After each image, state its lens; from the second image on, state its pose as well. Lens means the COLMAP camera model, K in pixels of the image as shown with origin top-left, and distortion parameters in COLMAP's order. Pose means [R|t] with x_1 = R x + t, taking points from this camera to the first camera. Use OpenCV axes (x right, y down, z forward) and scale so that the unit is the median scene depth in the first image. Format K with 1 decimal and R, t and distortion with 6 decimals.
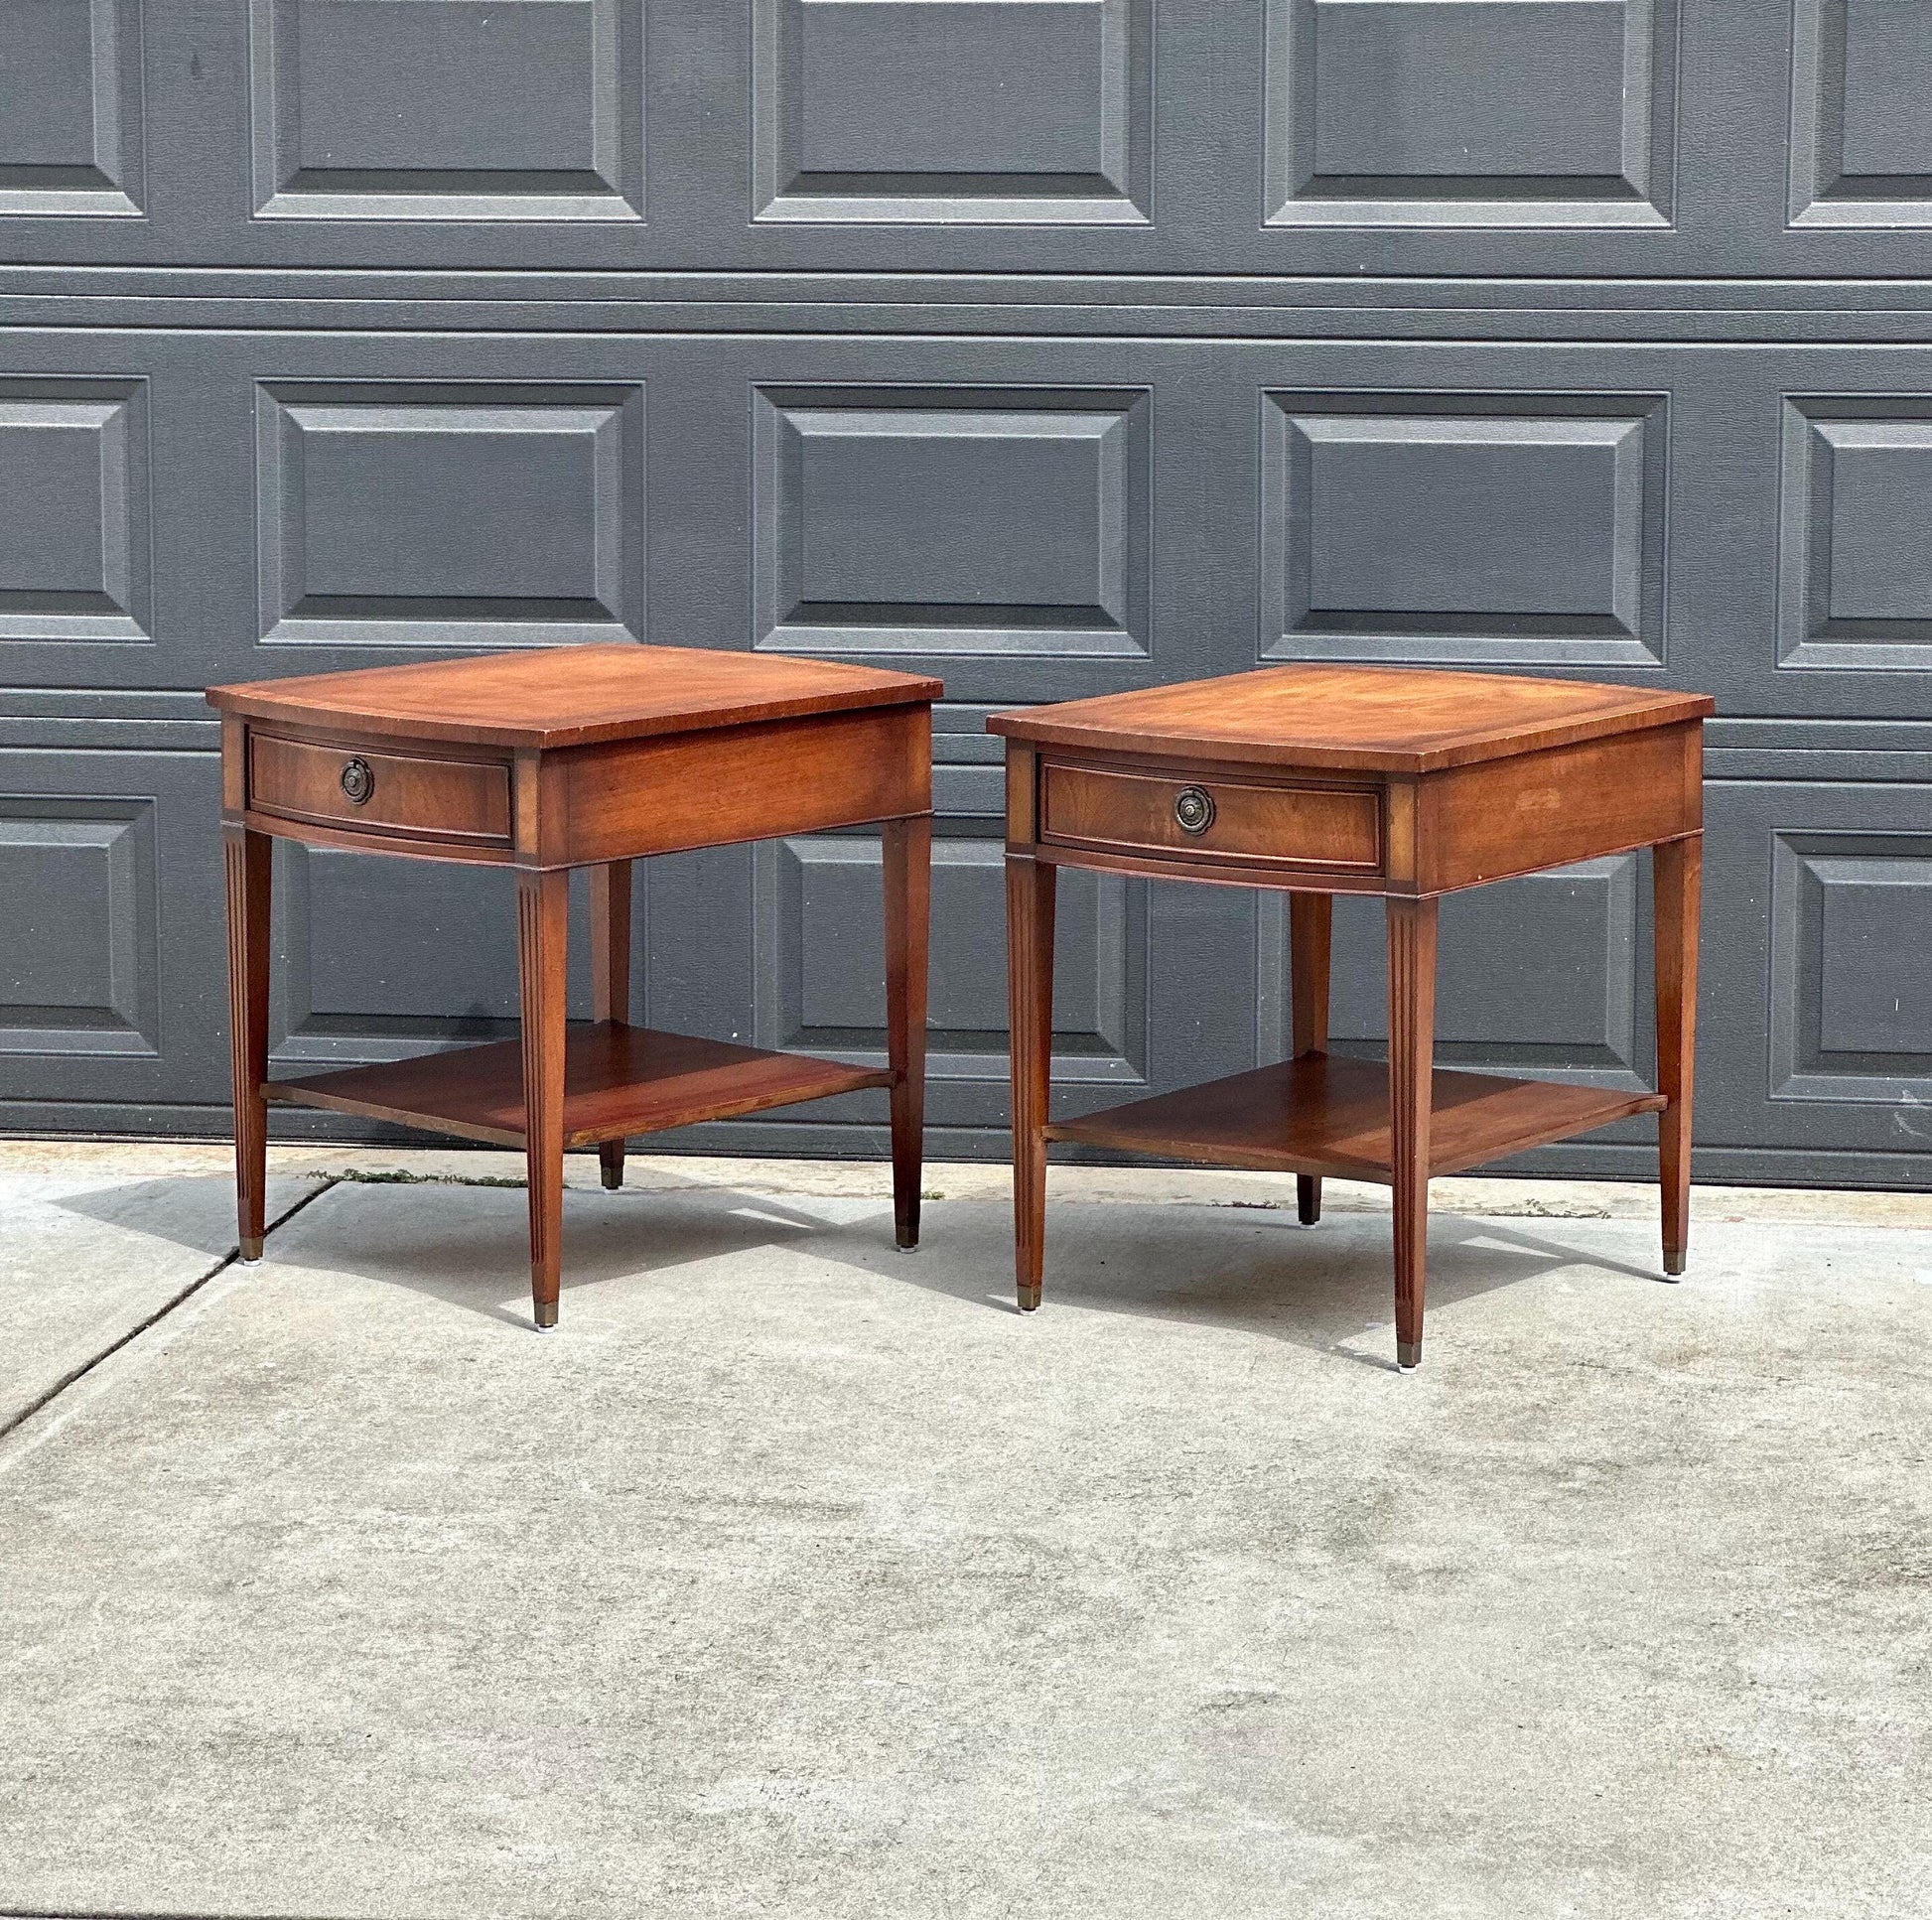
lens RADIAL K [[6087.1, 0, 972.7], [0, 6087.1, 858.7], [0, 0, 1]] dist [-0.263570, 9.339554]
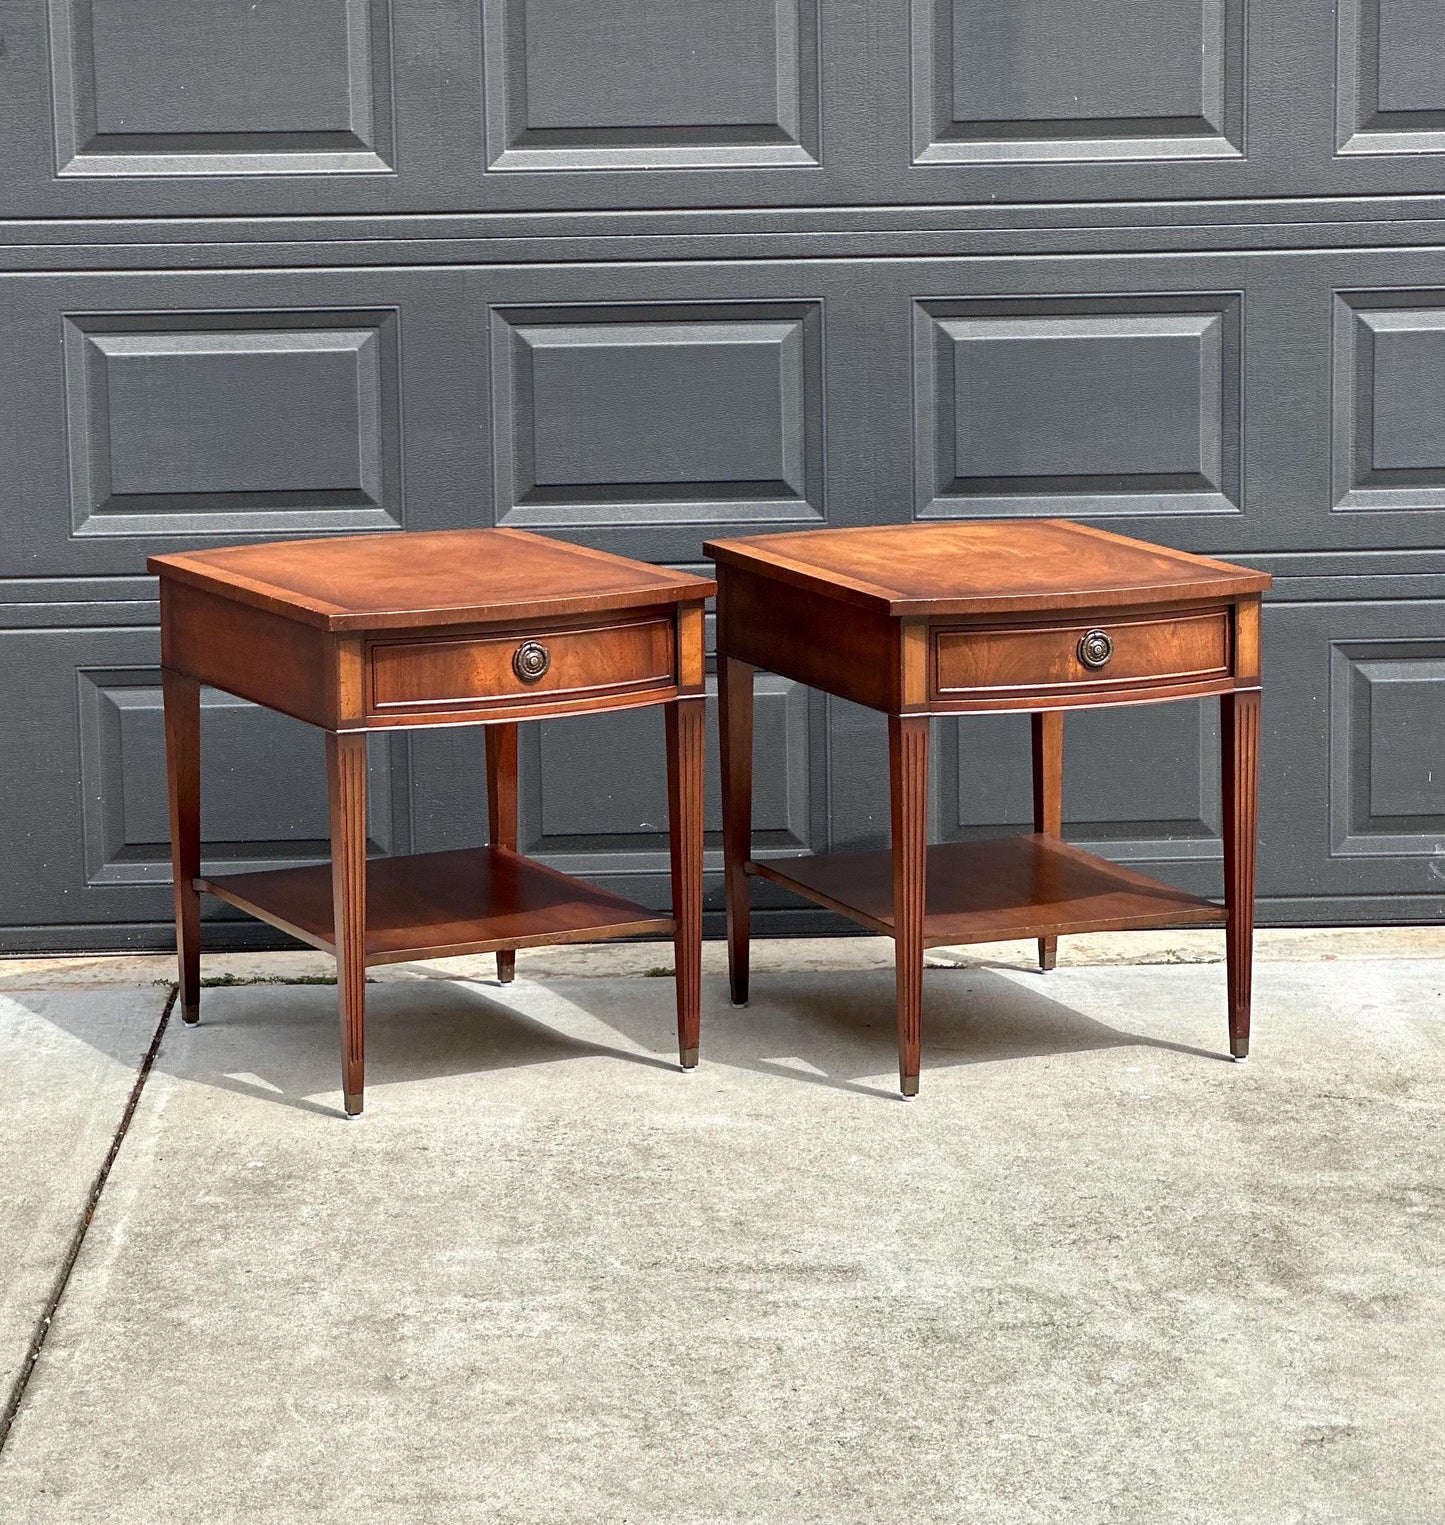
lens RADIAL K [[4579.8, 0, 707.1], [0, 4579.8, 703.1], [0, 0, 1]] dist [-0.209282, 8.331495]
pose [[0.983249, -0.045603, 0.176470, -0.159652], [0.041184, 0.998741, 0.028627, -0.024114], [-0.177553, -0.020879, 0.983890, 0.101256]]
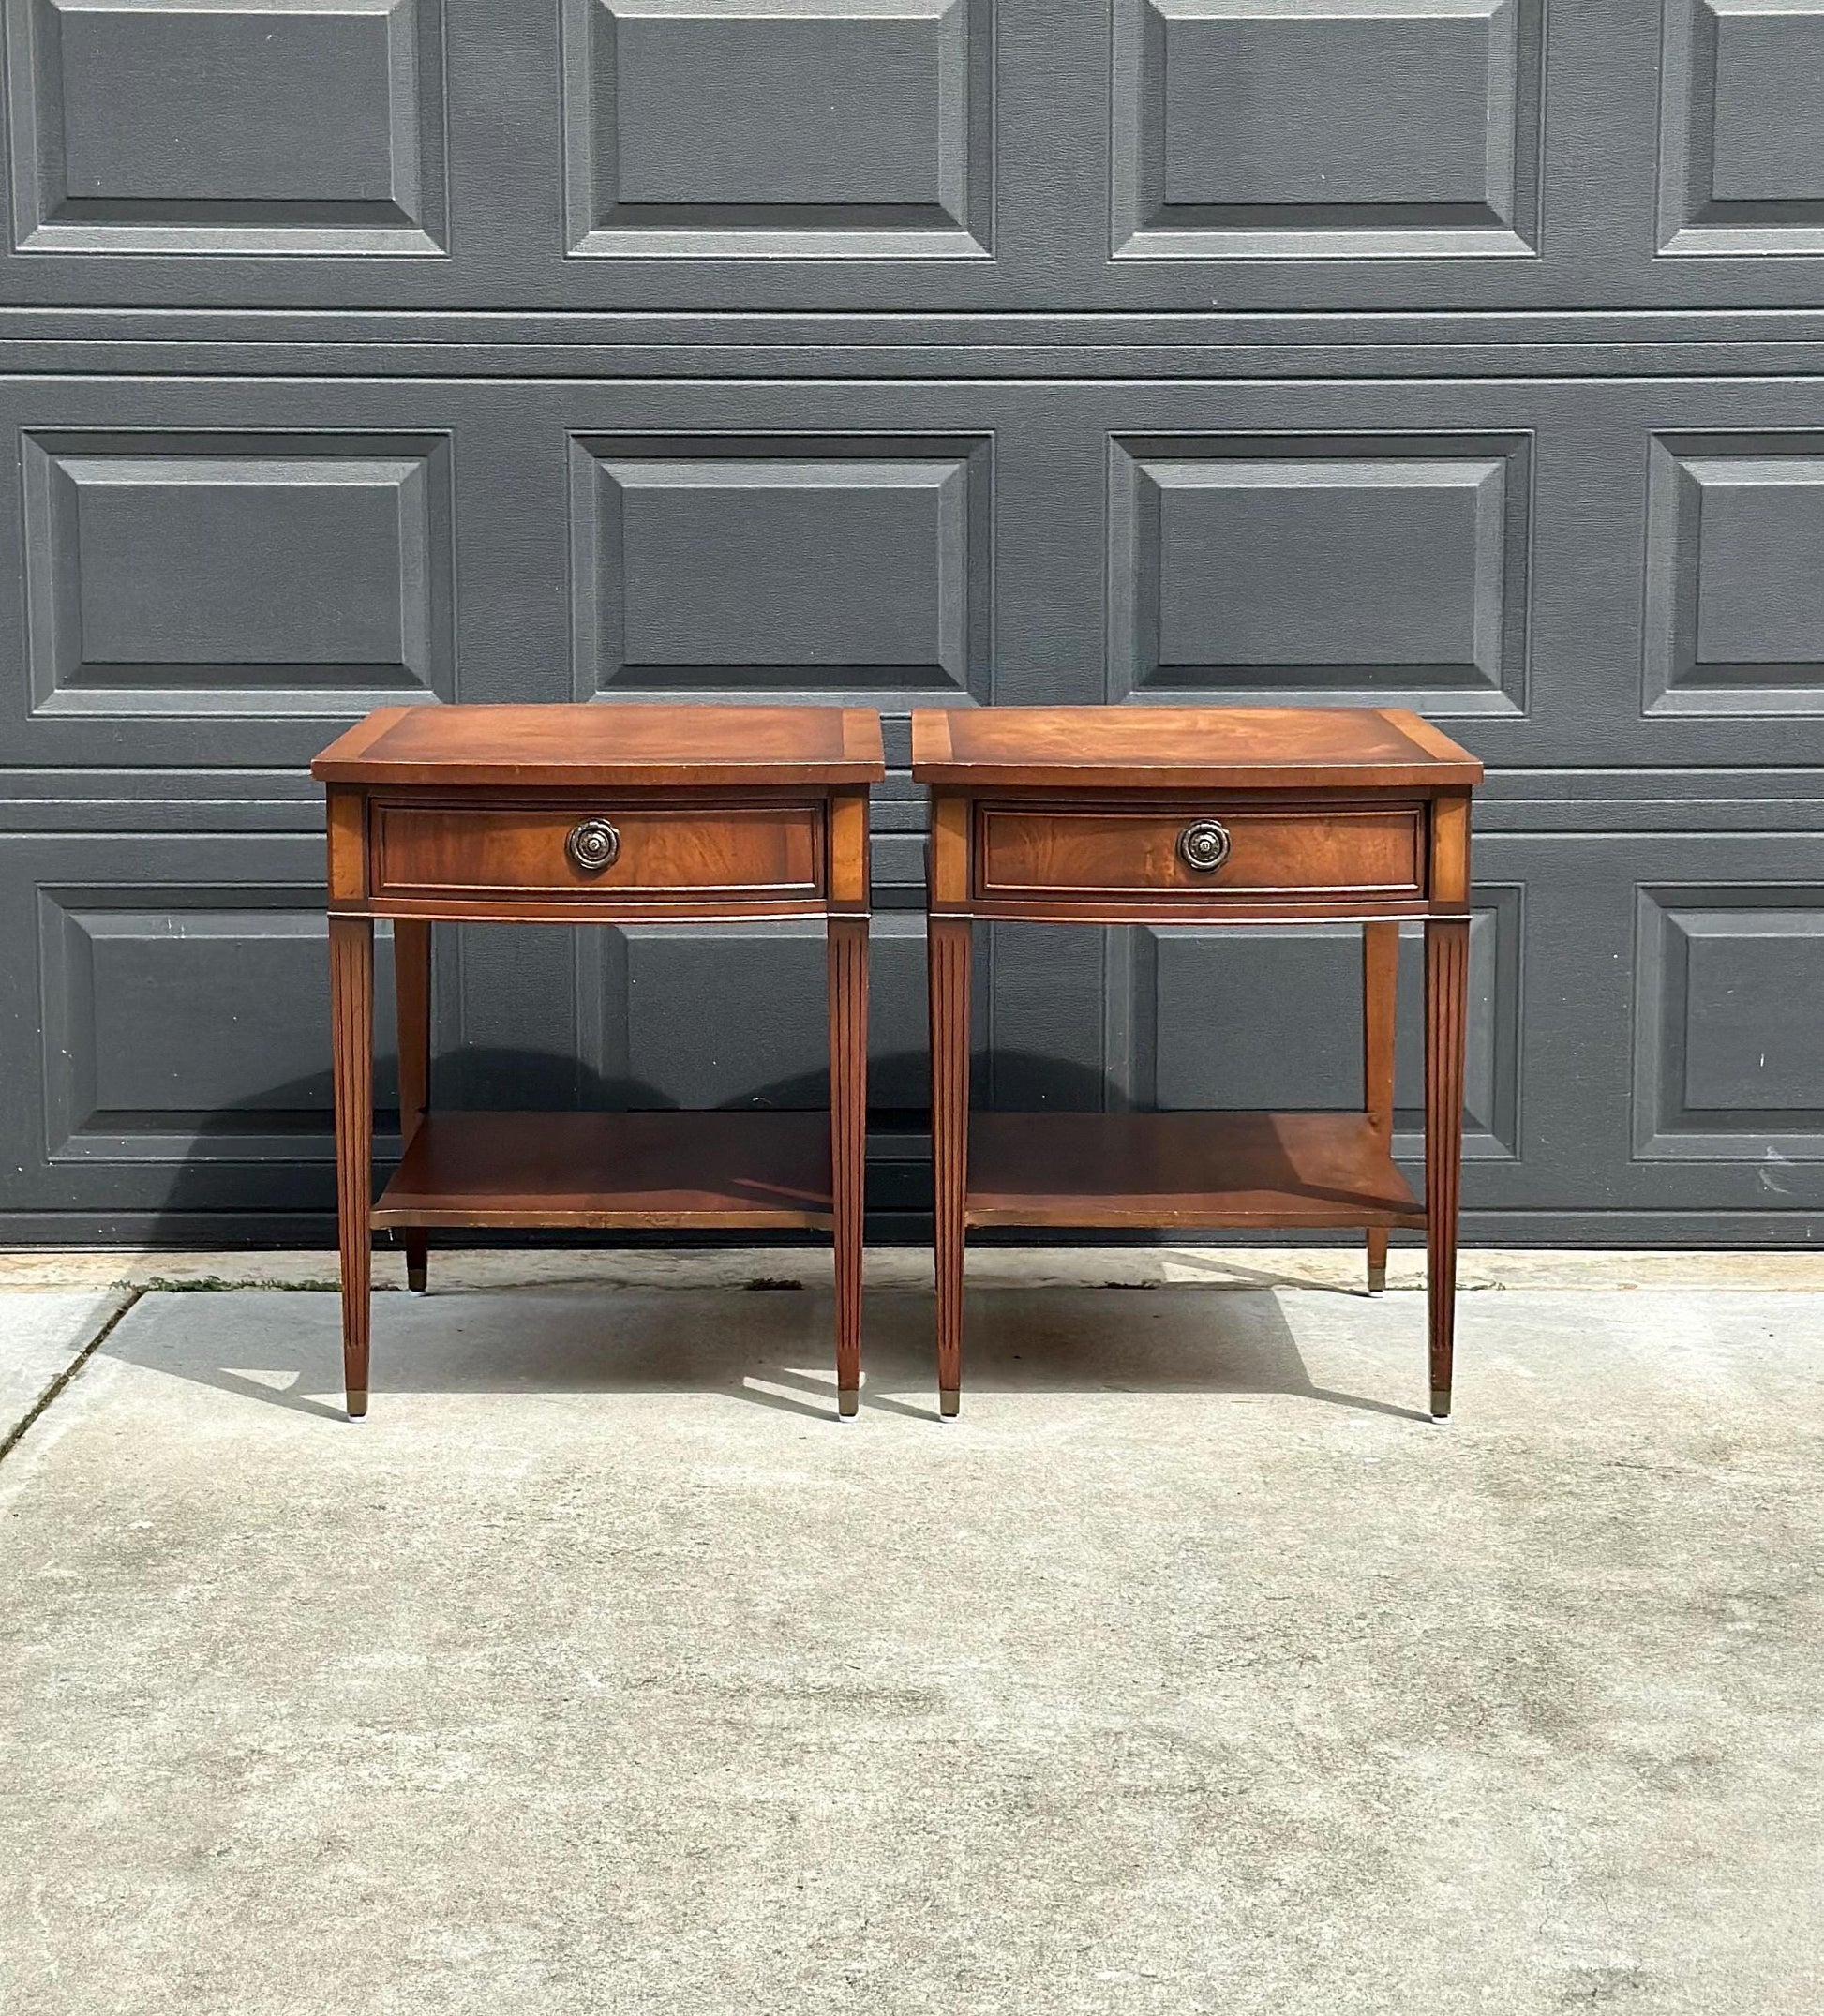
lens RADIAL K [[4284.1, 0, 925.0], [0, 4284.1, 1020.1], [0, 0, 1]] dist [0.156343, -0.022299]
pose [[0.988917, -0.023046, 0.146668, -0.082748], [0.021452, 0.999692, 0.012441, 0.006128], [-0.146910, -0.009156, 0.989108, 0.335294]]
